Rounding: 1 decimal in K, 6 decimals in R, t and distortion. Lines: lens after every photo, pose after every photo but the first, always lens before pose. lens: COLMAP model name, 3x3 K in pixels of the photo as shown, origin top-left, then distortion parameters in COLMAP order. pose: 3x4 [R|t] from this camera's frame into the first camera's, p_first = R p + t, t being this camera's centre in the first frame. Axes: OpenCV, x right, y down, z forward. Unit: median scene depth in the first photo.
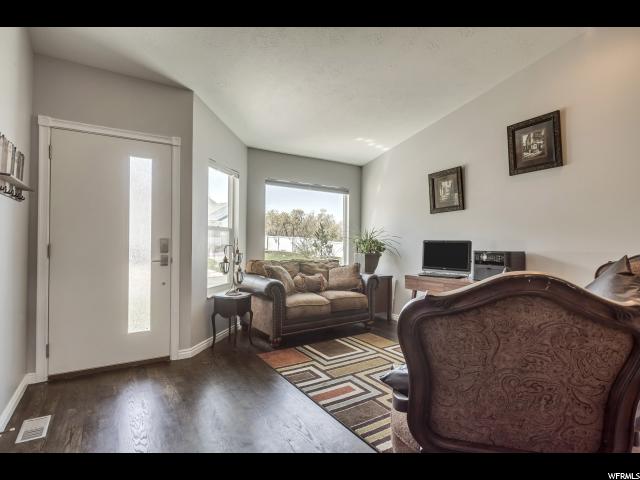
lens RADIAL K [[324.5, 0, 317.8], [0, 324.5, 240.4], [0, 0, 1]] dist [-0.003100, -0.002468]
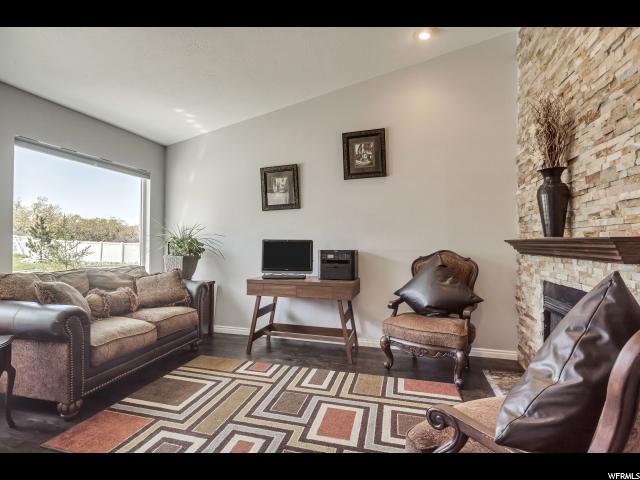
lens RADIAL K [[324.5, 0, 315.3], [0, 324.5, 239.3], [0, 0, 1]] dist [-0.003100, -0.002468]
pose [[0.743919, 0.001453, 0.668268, -0.172642], [-0.002013, 0.999998, 0.000066, -0.001302], [-0.668267, -0.001394, 0.743920, 0.228323]]
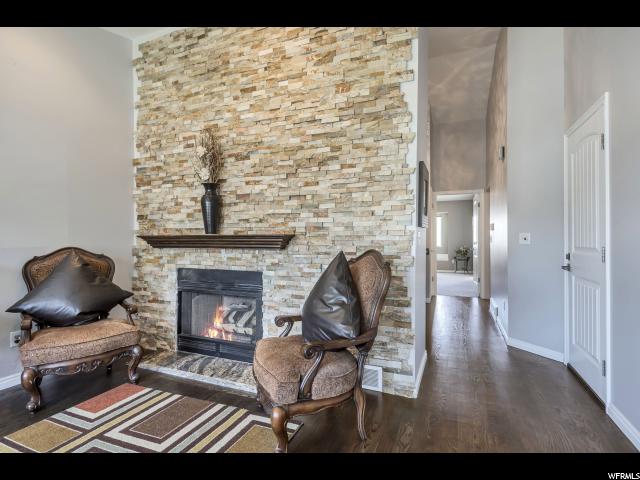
lens RADIAL K [[324.5, 0, 318.5], [0, 324.5, 238.5], [0, 0, 1]] dist [-0.003100, -0.002468]
pose [[-0.566890, -0.009350, 0.823741, -0.266561], [-0.007624, 0.999952, 0.006104, -0.001606], [-0.823758, -0.002820, -0.566934, 0.587159]]
